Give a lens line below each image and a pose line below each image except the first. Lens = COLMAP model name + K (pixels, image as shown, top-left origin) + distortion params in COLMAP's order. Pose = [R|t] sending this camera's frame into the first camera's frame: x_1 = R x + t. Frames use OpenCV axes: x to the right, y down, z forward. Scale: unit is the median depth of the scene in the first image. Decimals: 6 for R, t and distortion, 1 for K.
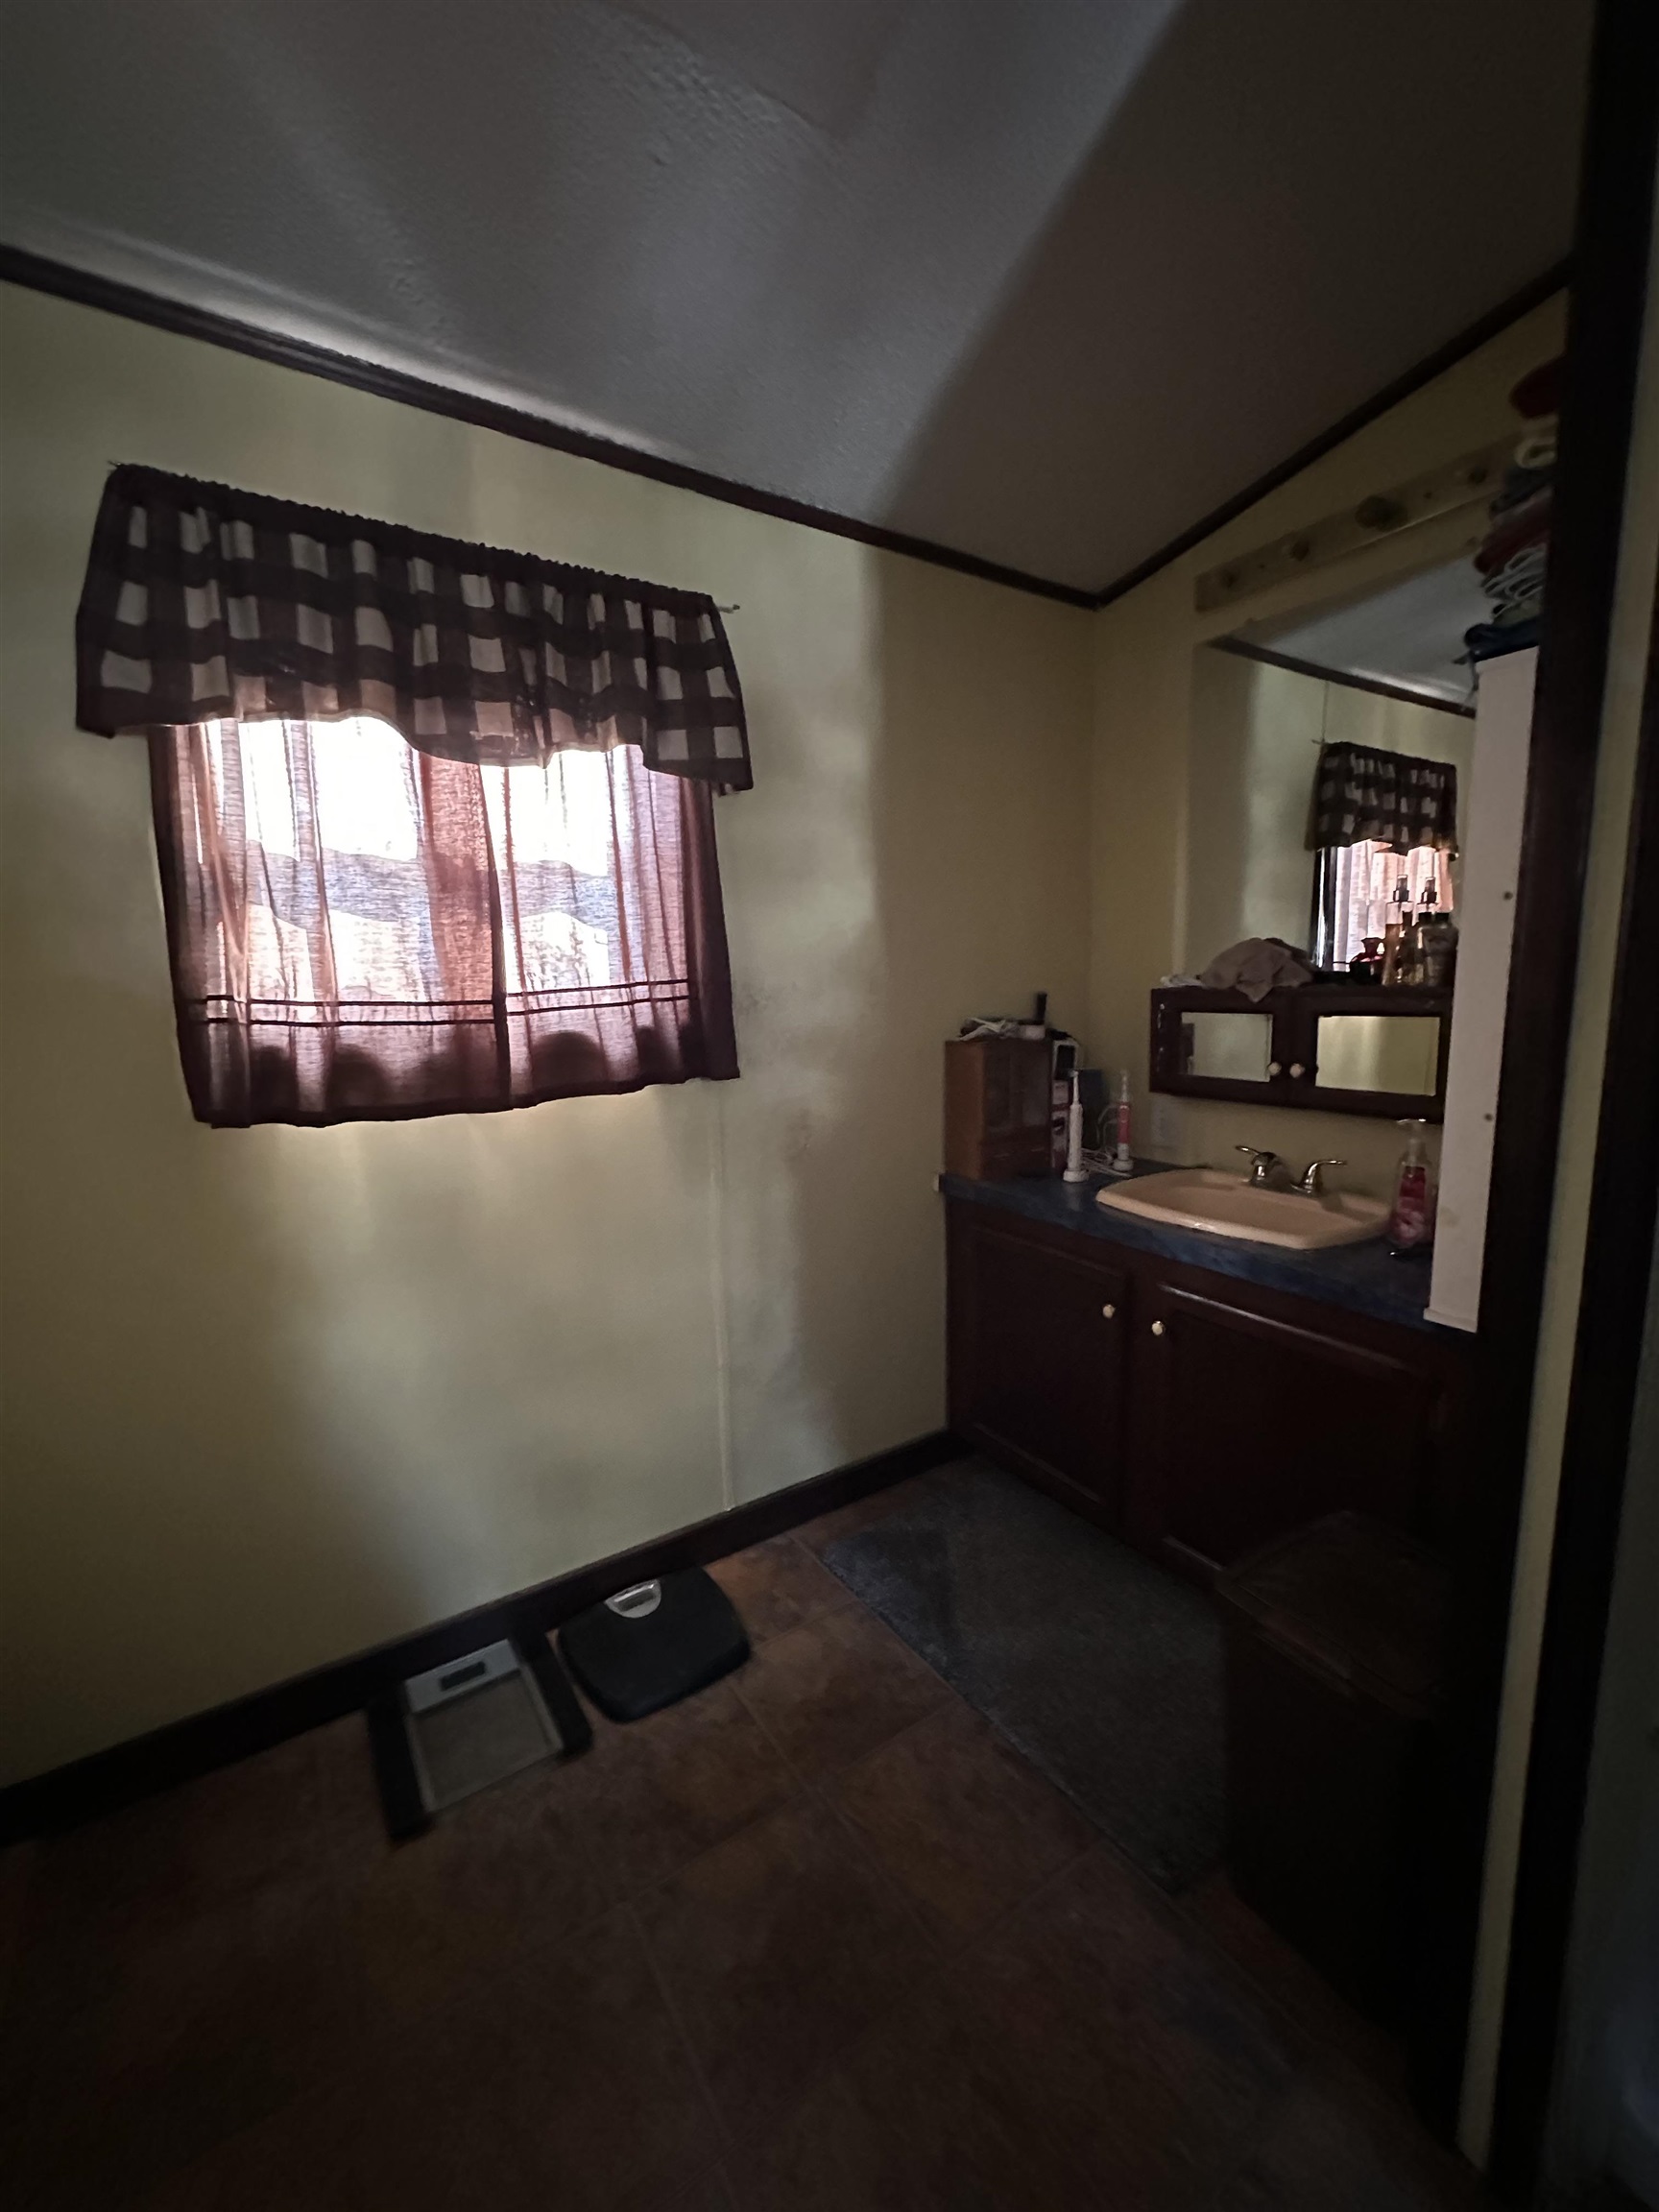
lens RADIAL K [[878.9, 0, 819.9], [0, 878.9, 1109.7], [0, 0, 1]] dist [-0.005118, 0.001148]
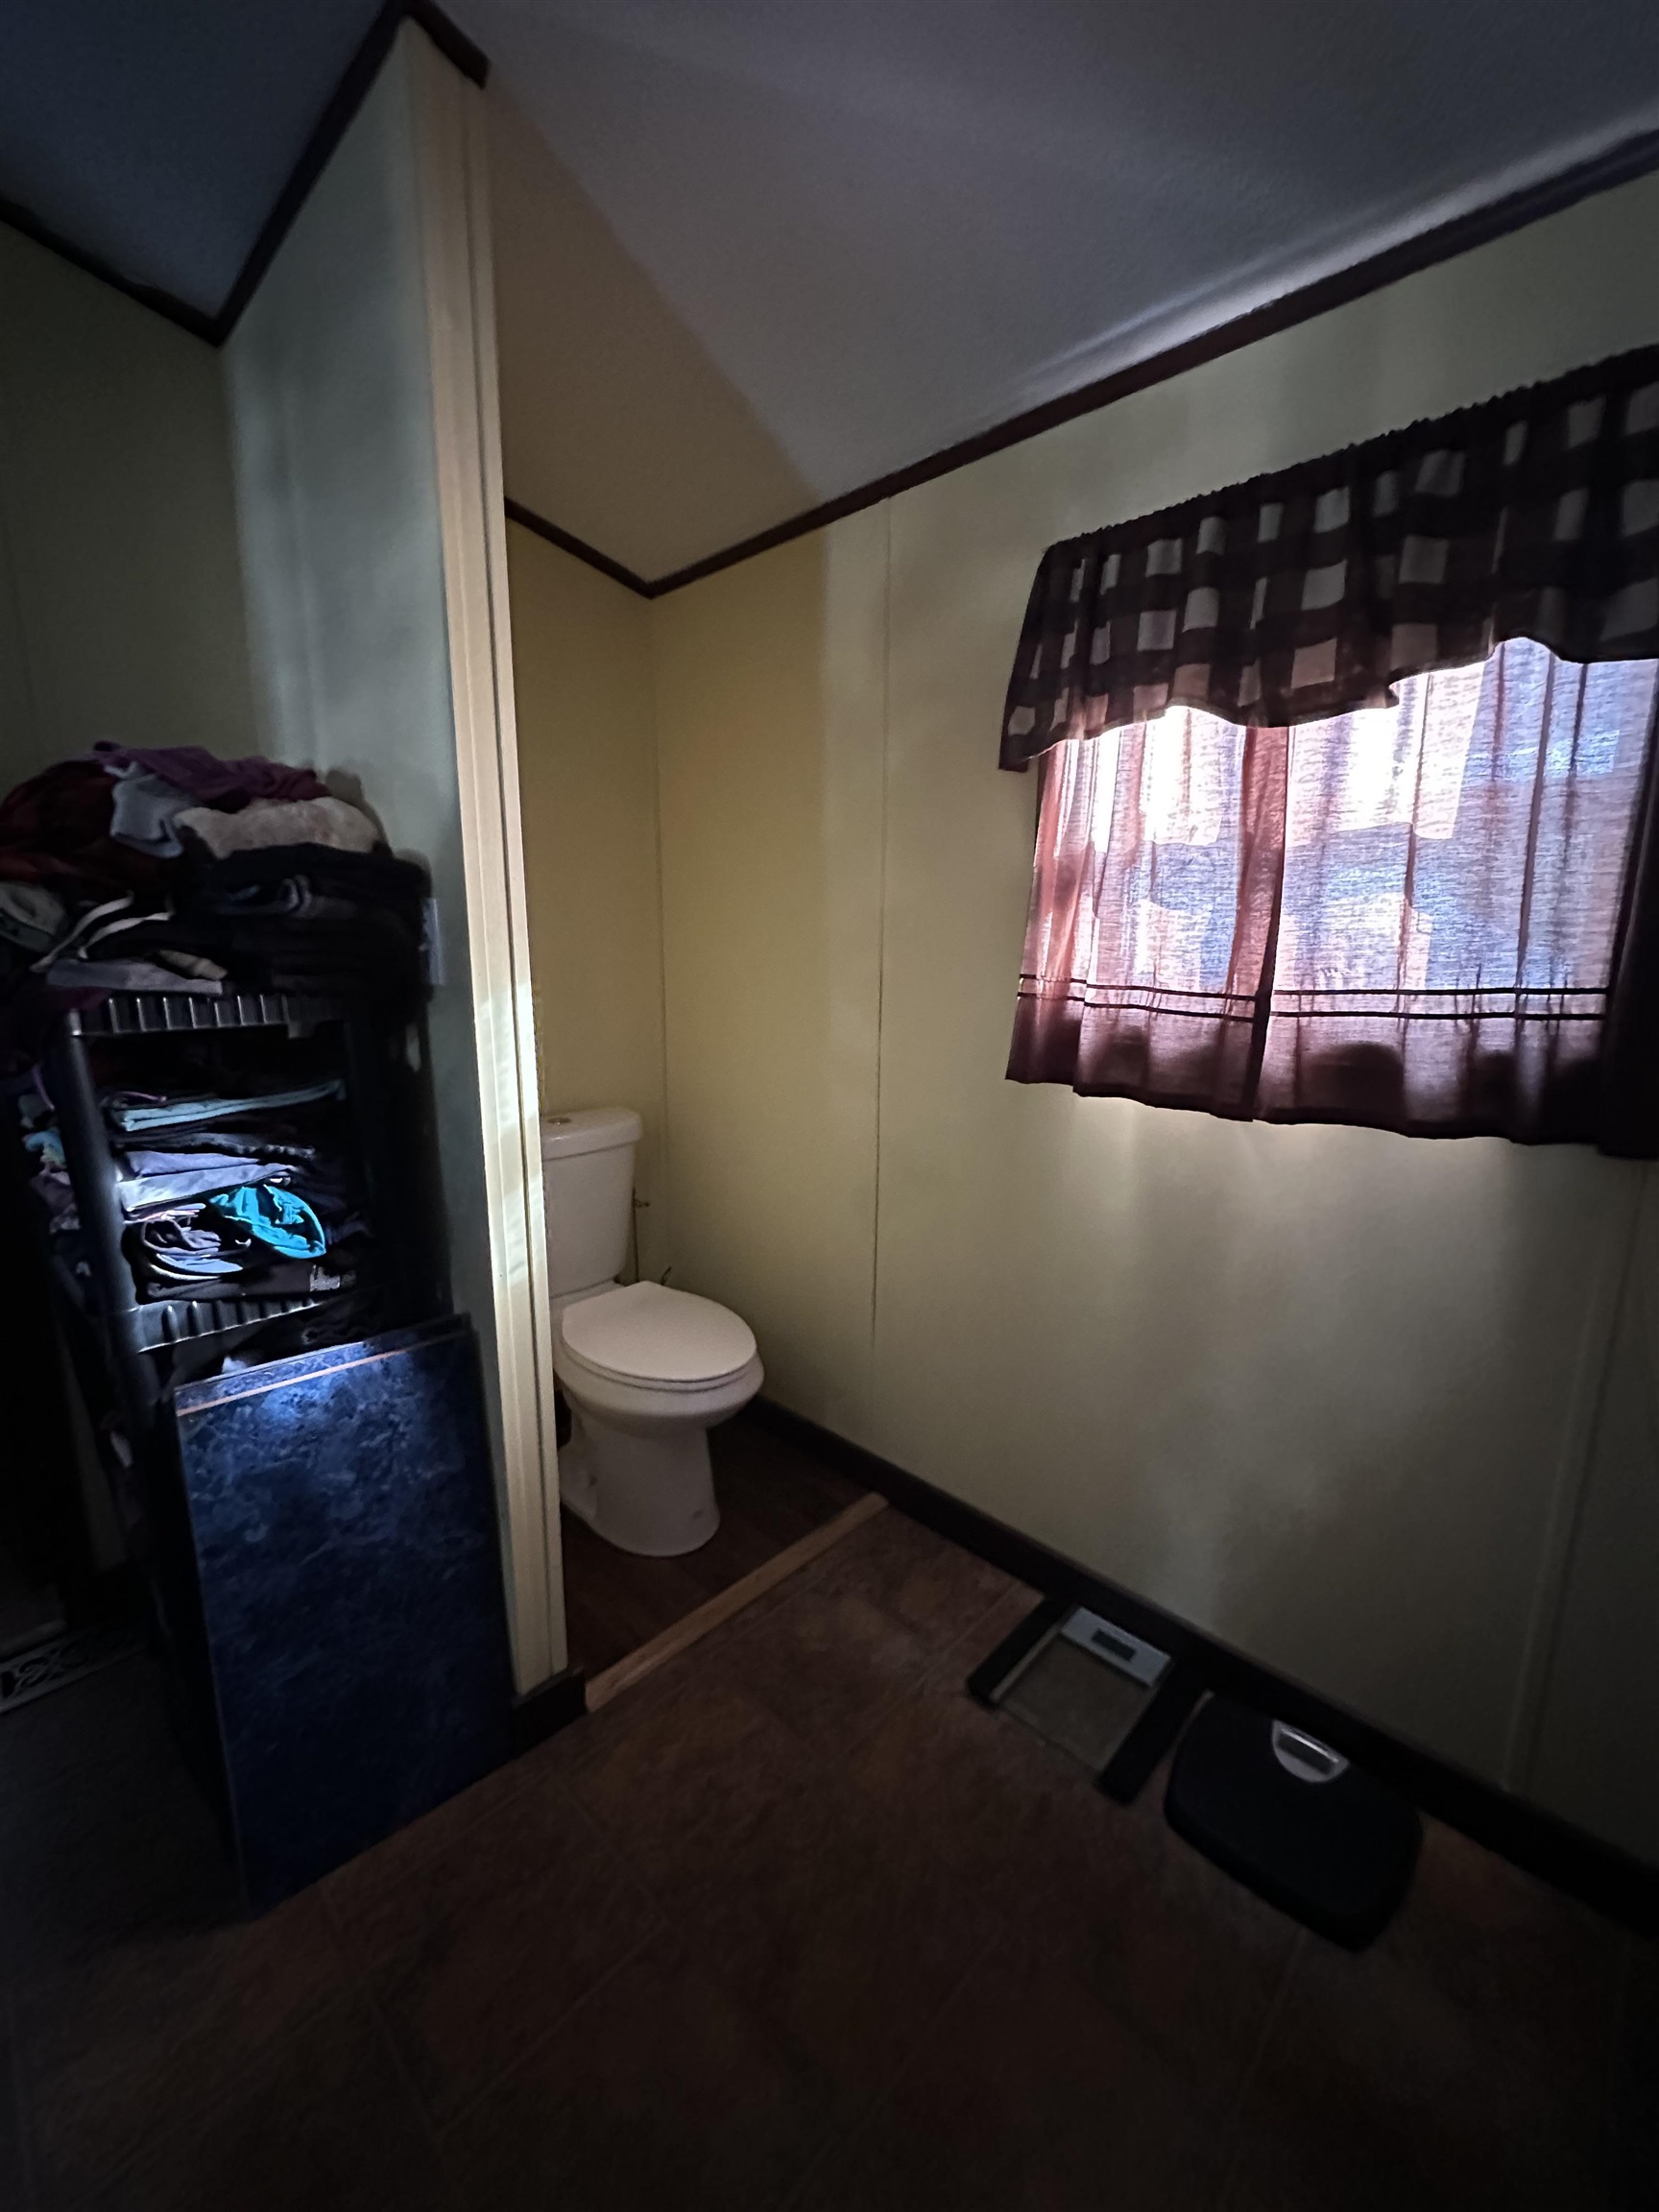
lens RADIAL K [[878.9, 0, 816.1], [0, 878.9, 1104.7], [0, 0, 1]] dist [-0.005118, 0.001148]
pose [[0.220201, 0.206687, -0.953306, 0.399115], [-0.156095, 0.972166, 0.174720, -0.105263], [0.962884, 0.110333, 0.246334, 0.370076]]
